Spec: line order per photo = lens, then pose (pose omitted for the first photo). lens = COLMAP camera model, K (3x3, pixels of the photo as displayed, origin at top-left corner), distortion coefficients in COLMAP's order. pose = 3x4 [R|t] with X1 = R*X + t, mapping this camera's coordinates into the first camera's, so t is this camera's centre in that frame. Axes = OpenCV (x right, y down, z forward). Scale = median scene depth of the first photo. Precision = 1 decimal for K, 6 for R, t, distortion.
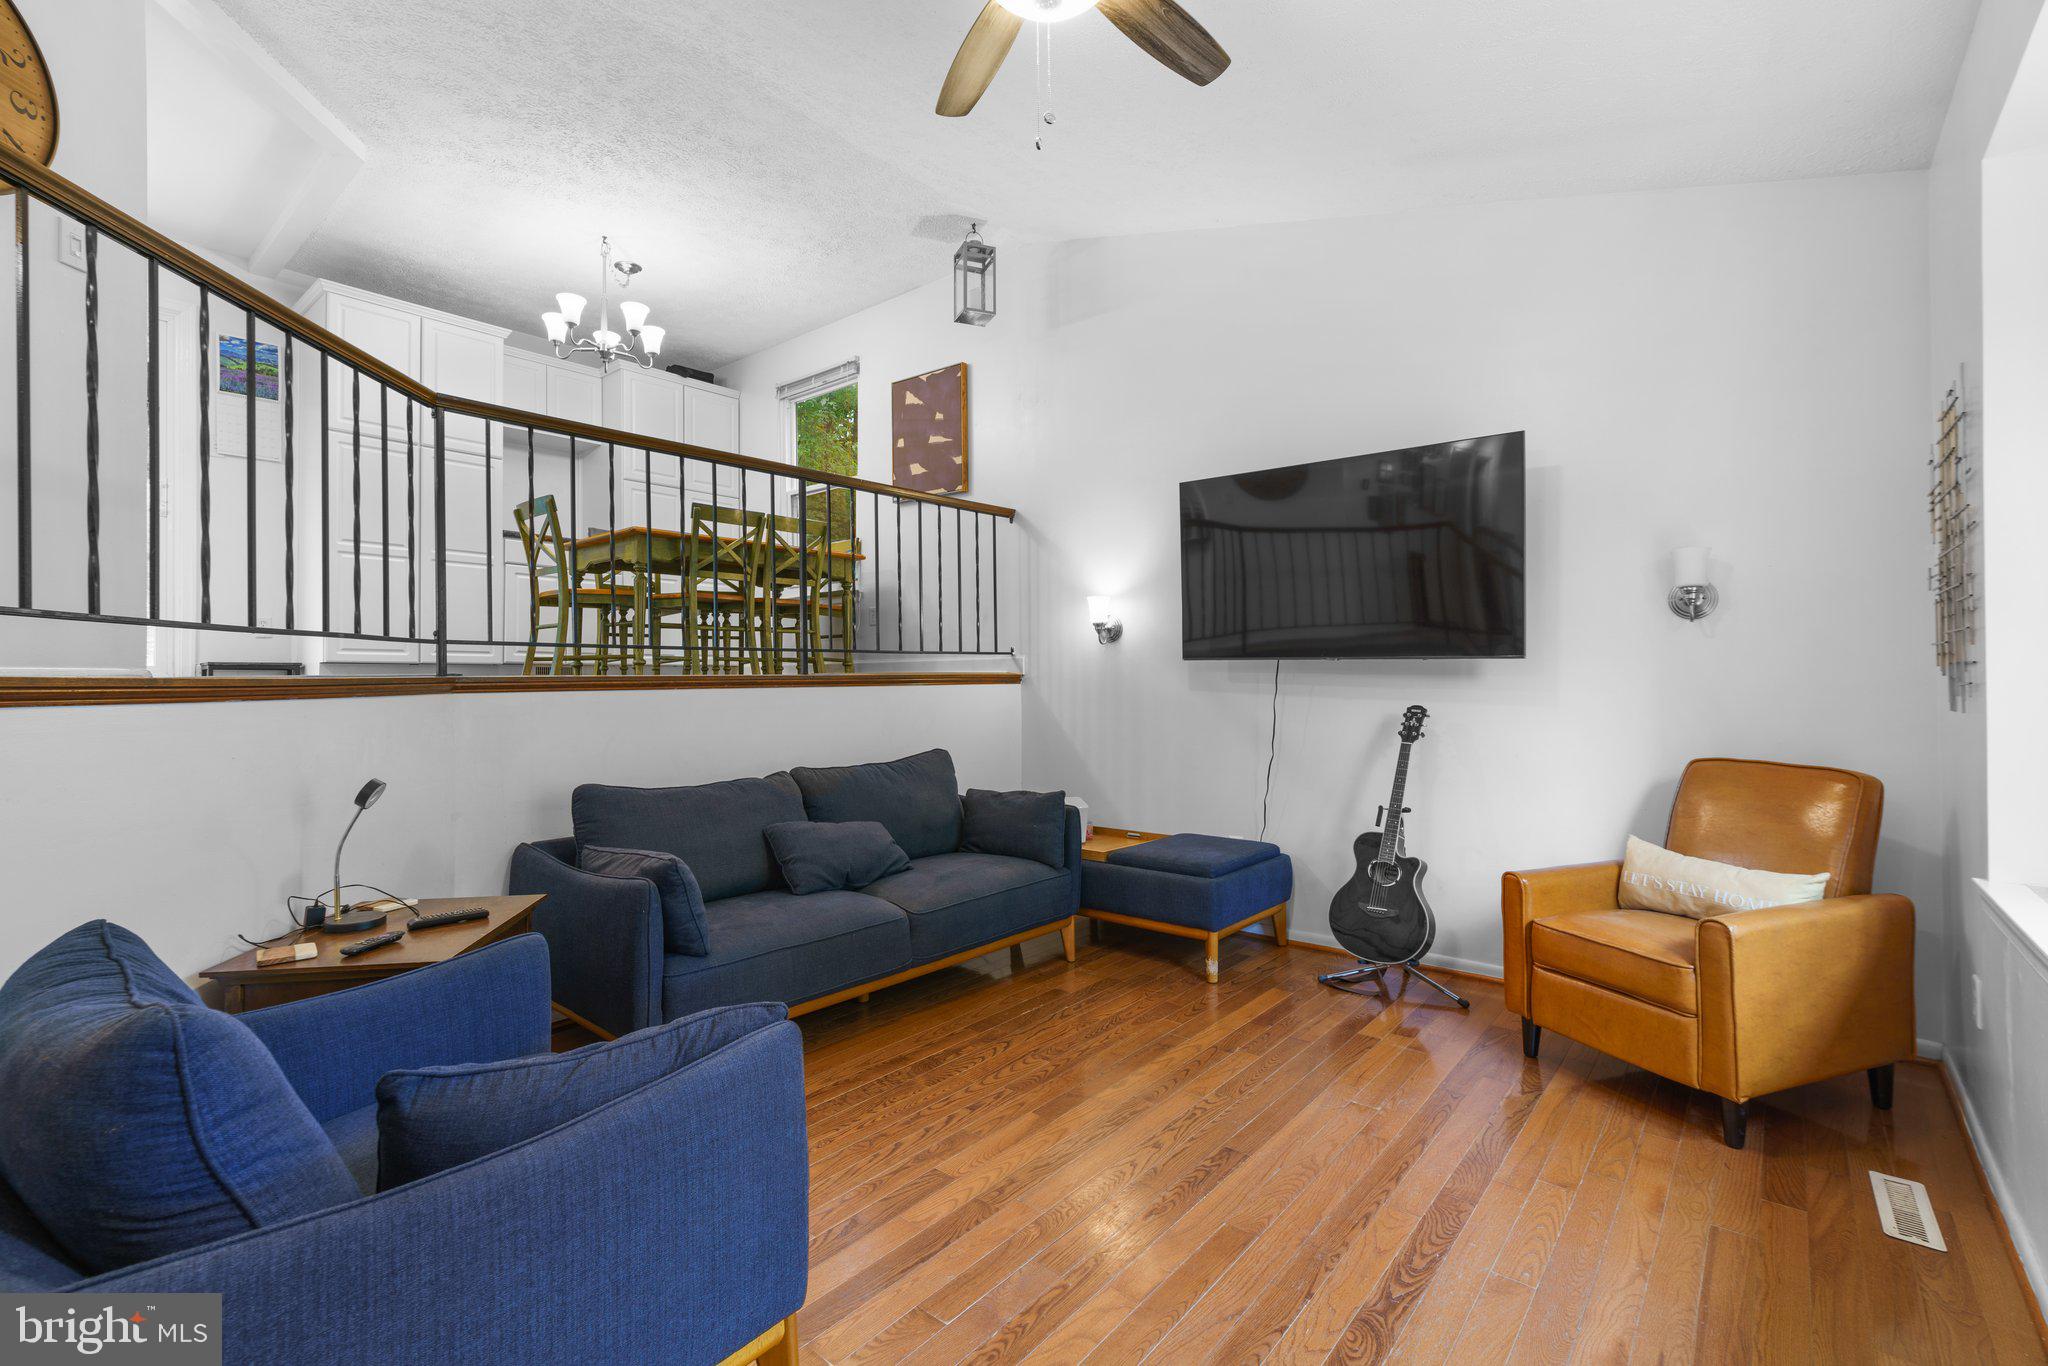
lens RADIAL K [[924.3, 0, 1014.8], [0, 924.3, 683.8], [0, 0, 1]] dist [-0.012002, 0.009276]
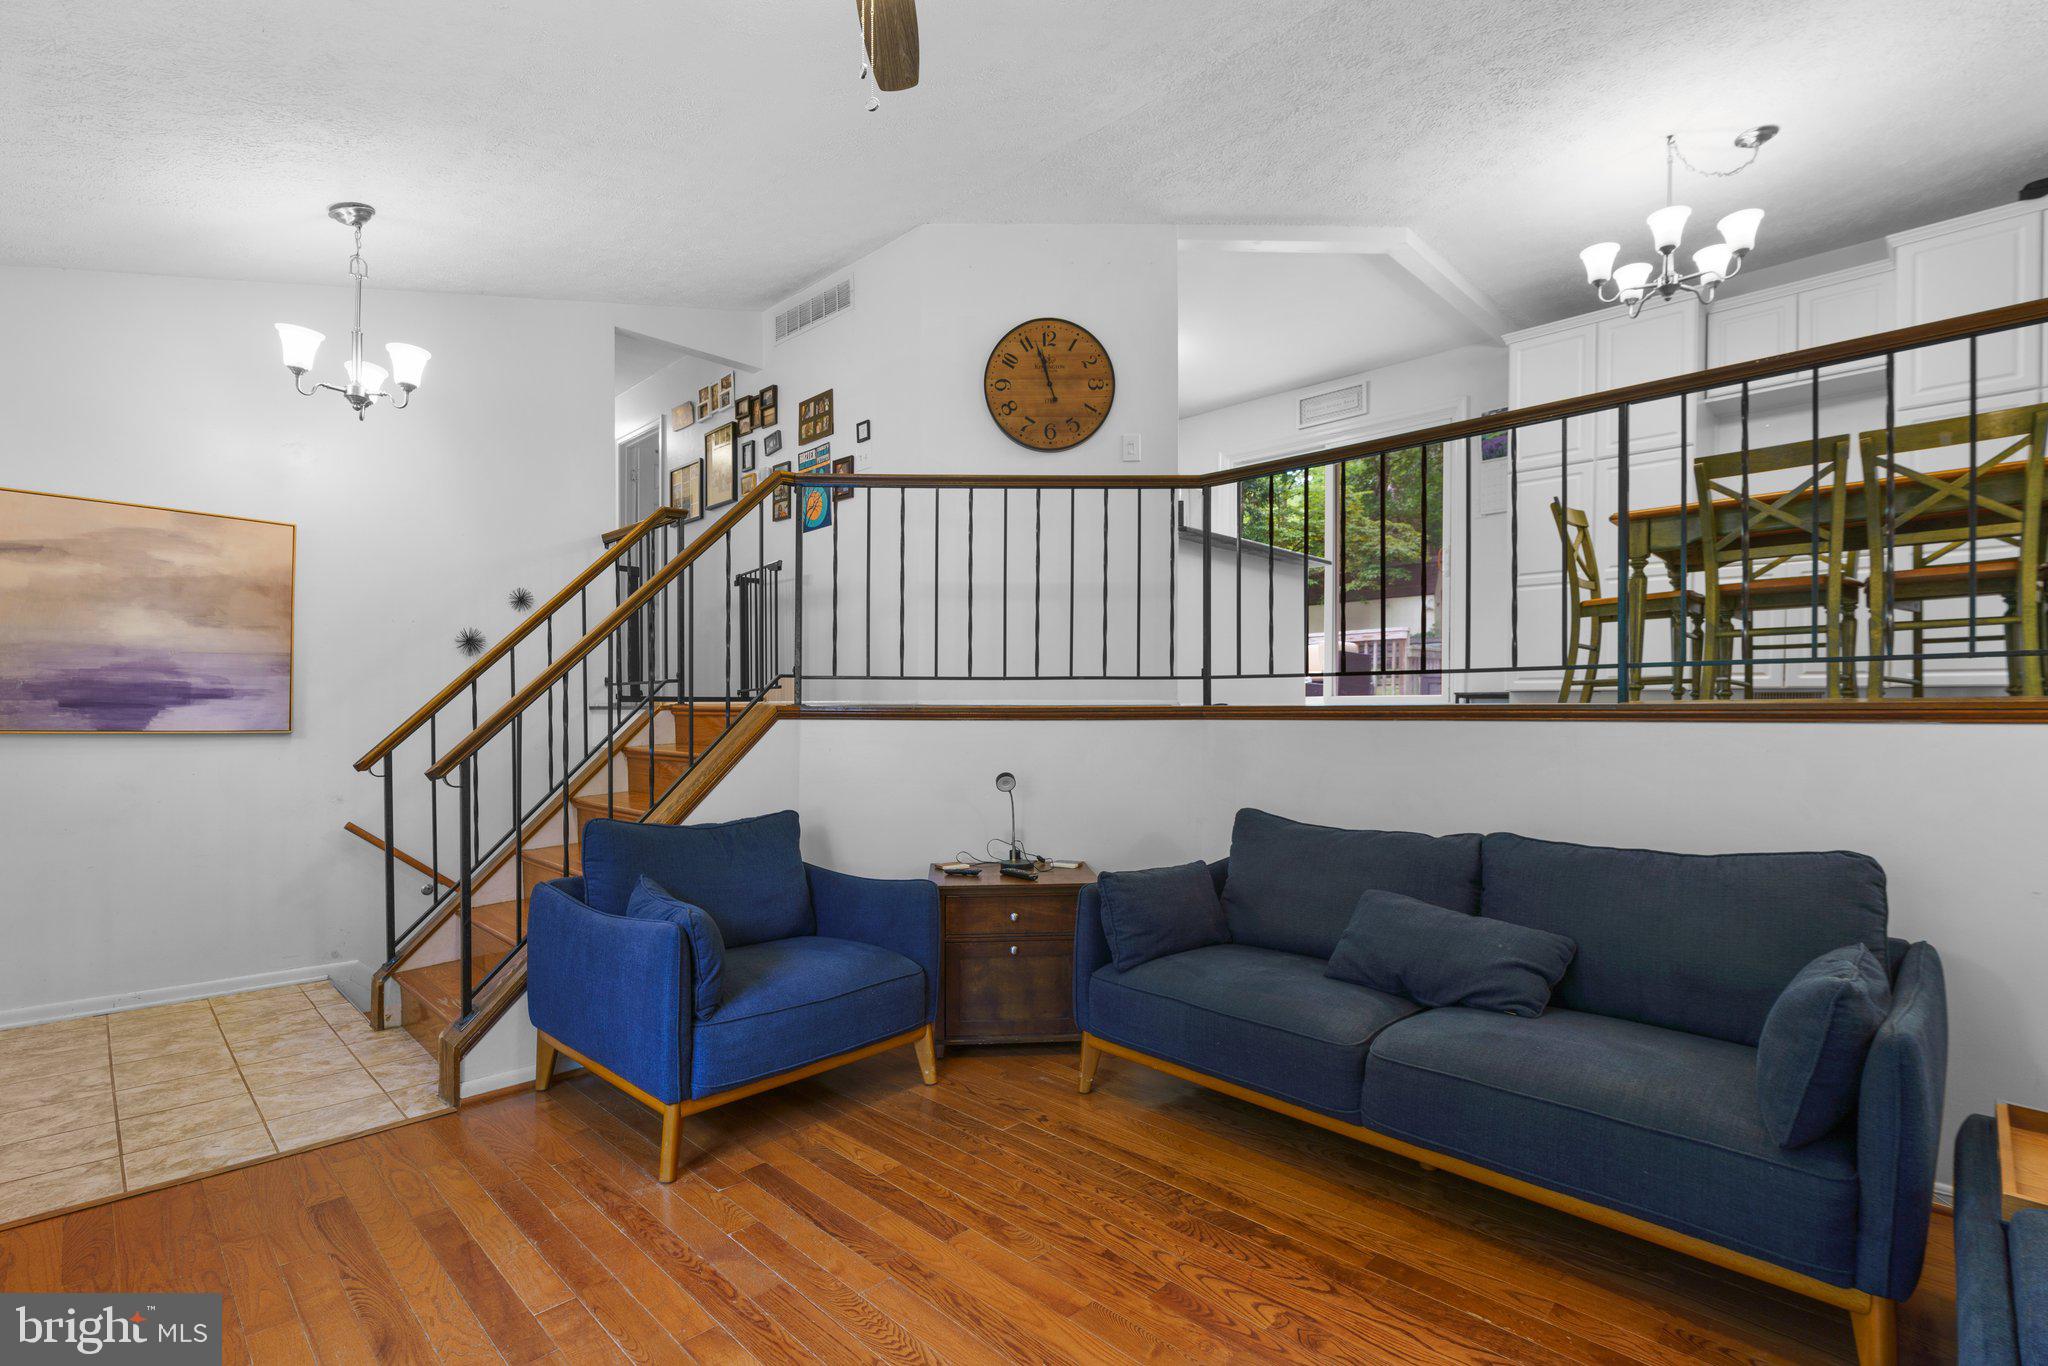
lens RADIAL K [[947.0, 0, 1023.7], [0, 947.0, 727.0], [0, 0, 1]] dist [0.000917, -0.001105]
pose [[-0.081944, 0.024863, -0.996327, 0.428767], [-0.006345, 0.999655, 0.025468, -0.006473], [0.996617, 0.008409, -0.081758, 0.562278]]
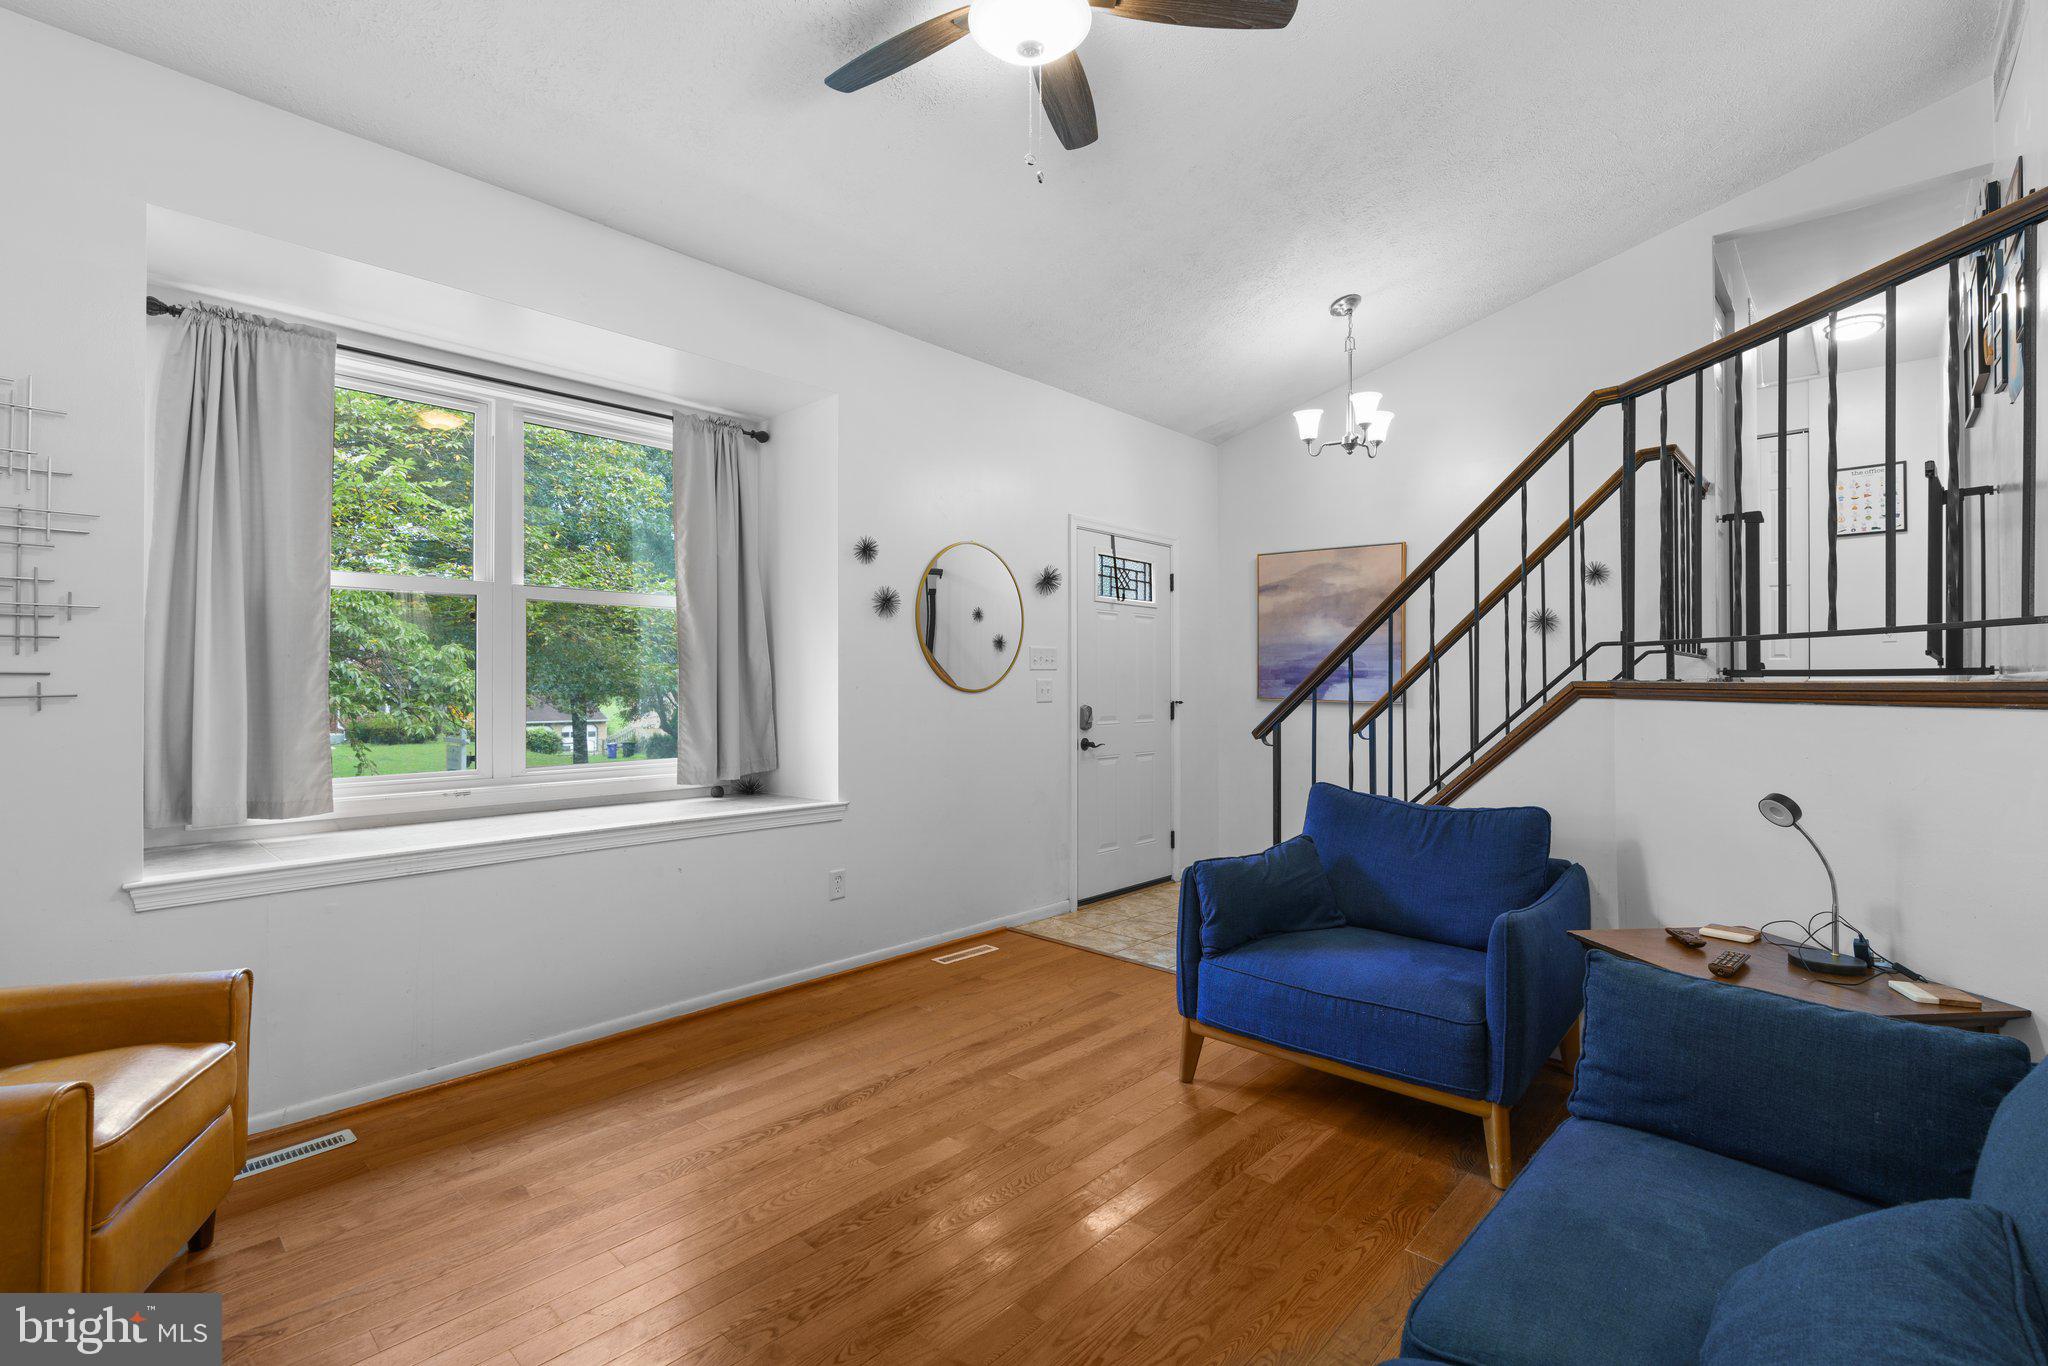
lens RADIAL K [[924.3, 0, 1014.8], [0, 924.3, 683.8], [0, 0, 1]] dist [-0.012002, 0.009276]
pose [[-0.998313, 0.004084, 0.057920, -0.000948], [0.004373, 0.999979, 0.004859, -0.005860], [-0.057899, 0.005104, -0.998309, 0.942648]]
